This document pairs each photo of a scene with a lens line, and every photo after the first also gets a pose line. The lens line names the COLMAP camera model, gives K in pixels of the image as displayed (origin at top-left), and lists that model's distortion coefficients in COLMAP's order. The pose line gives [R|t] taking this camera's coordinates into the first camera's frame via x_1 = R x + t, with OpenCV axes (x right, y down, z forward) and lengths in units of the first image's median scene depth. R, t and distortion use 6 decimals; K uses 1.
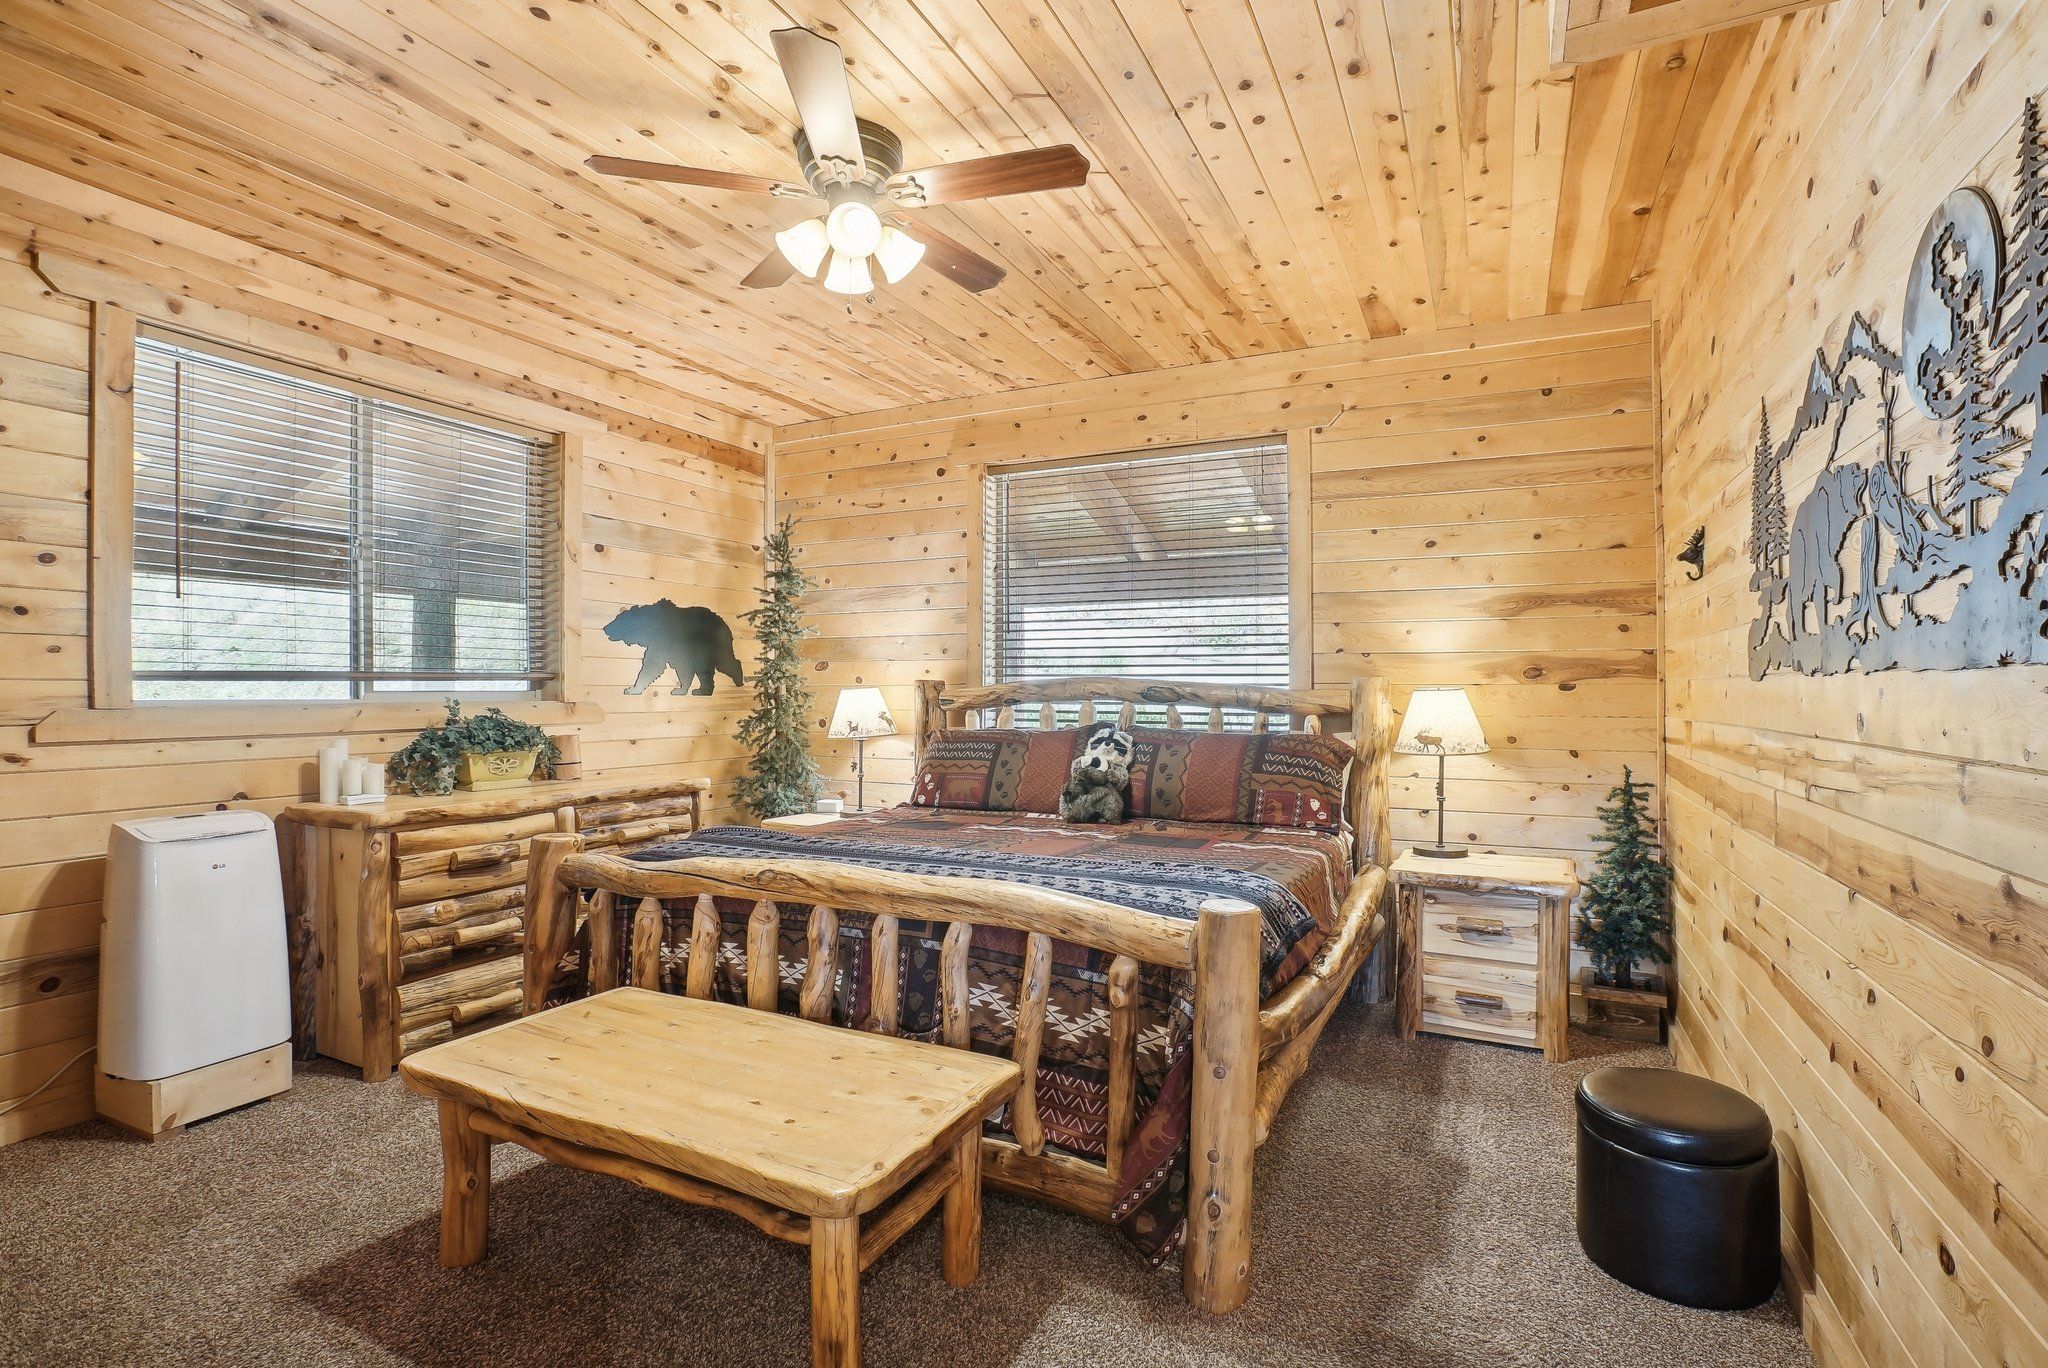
lens RADIAL K [[966.6, 0, 1030.0], [0, 966.6, 683.0], [0, 0, 1]] dist [-0.017621, 0.003243]
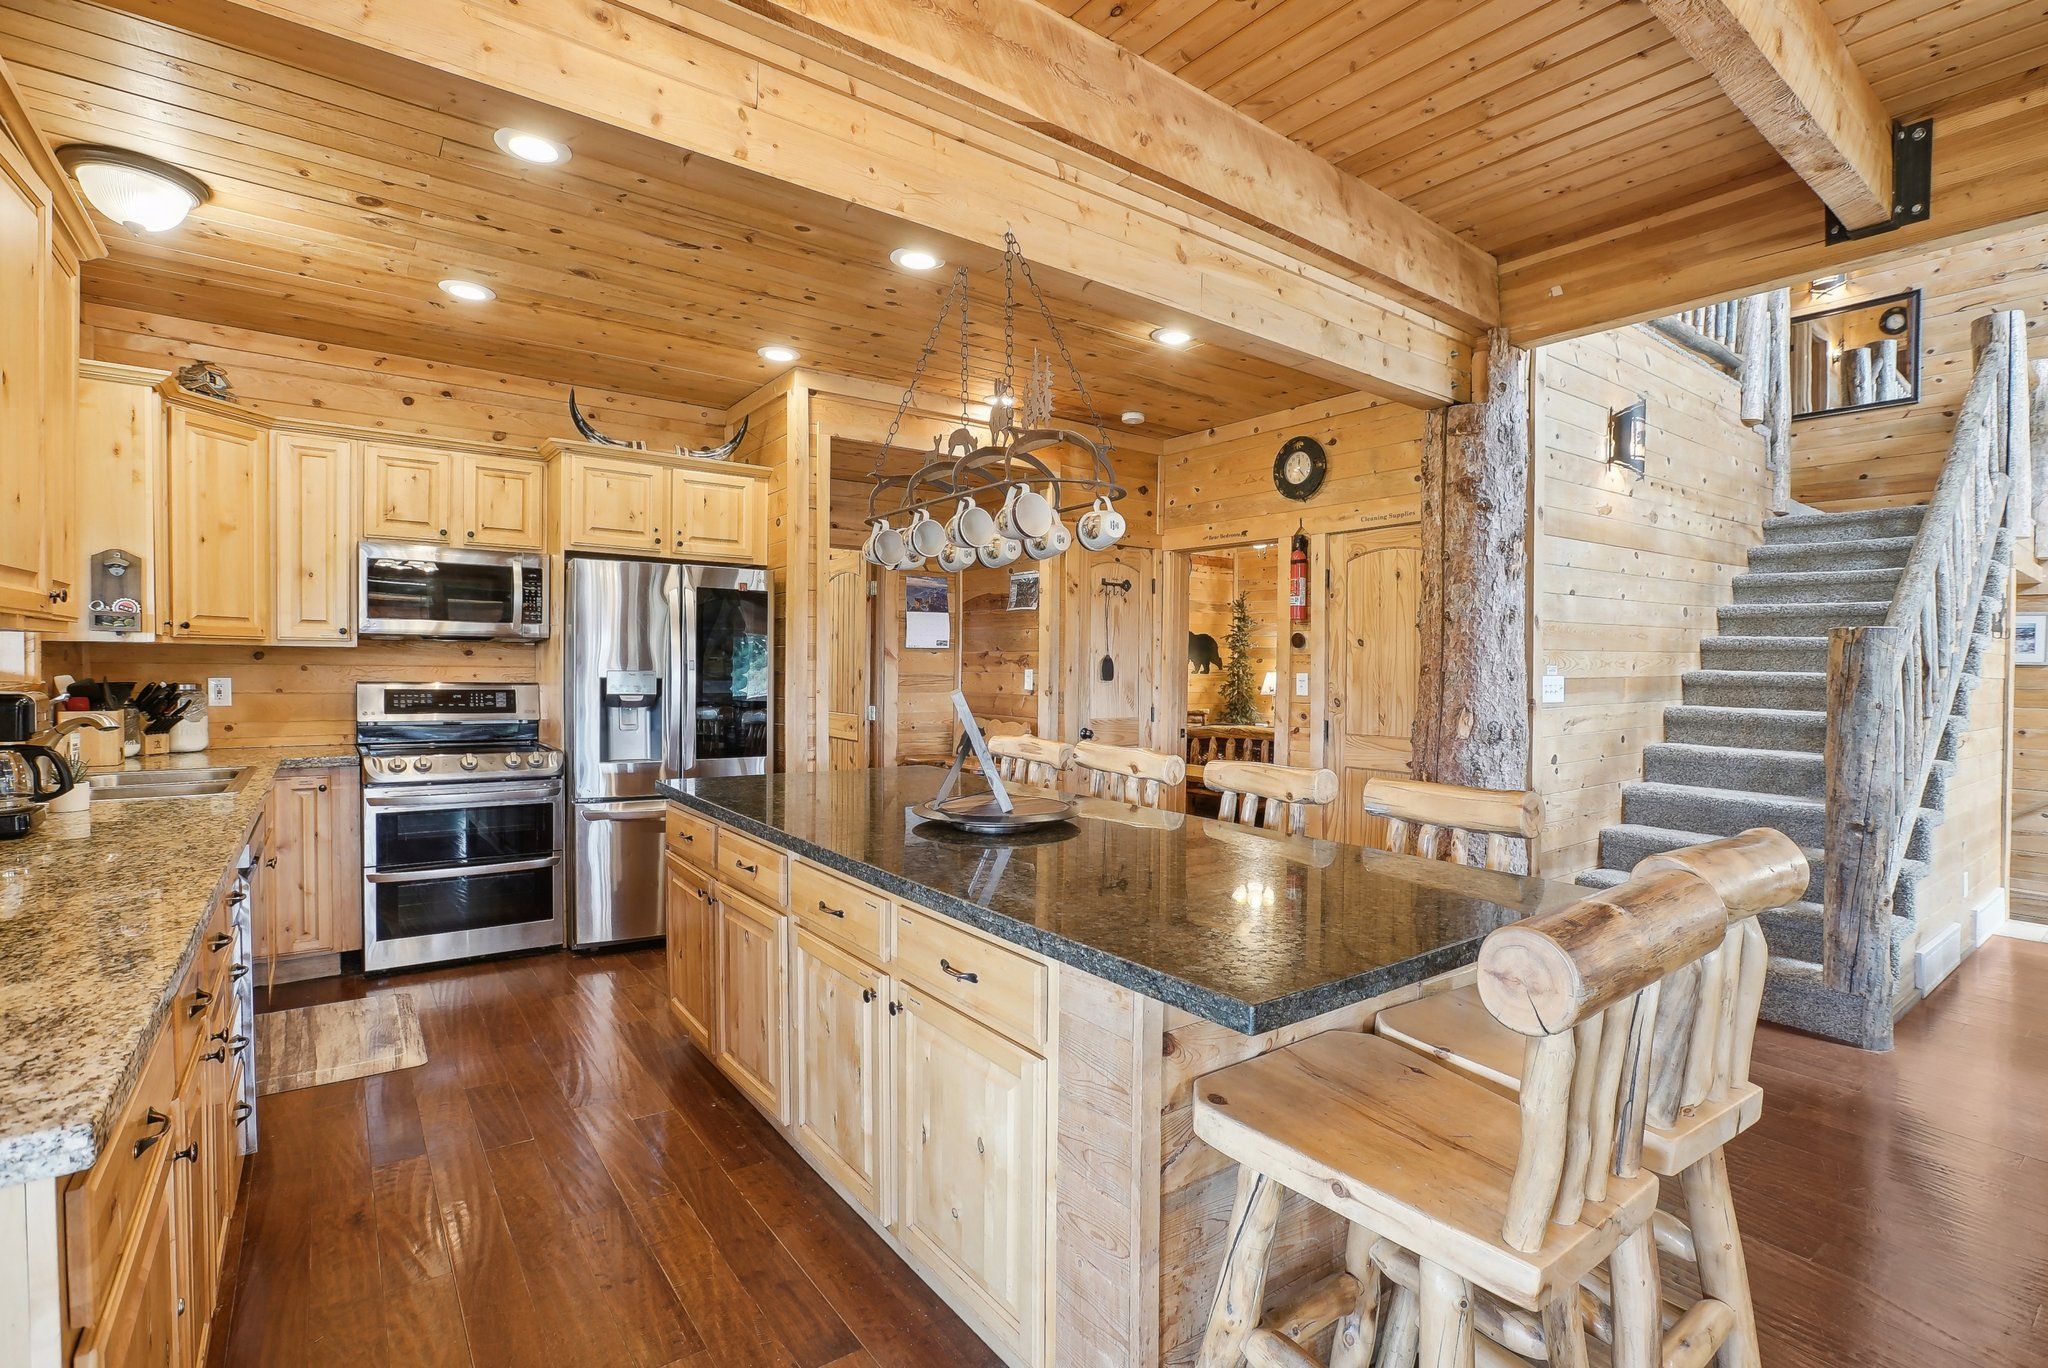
lens RADIAL K [[966.6, 0, 1031.3], [0, 966.6, 689.9], [0, 0, 1]] dist [-0.017621, 0.003243]
pose [[0.890462, 0.016776, -0.454749, 0.309733], [-0.007166, 0.999713, 0.022847, 0.002146], [0.455002, -0.017085, 0.890327, -1.136380]]
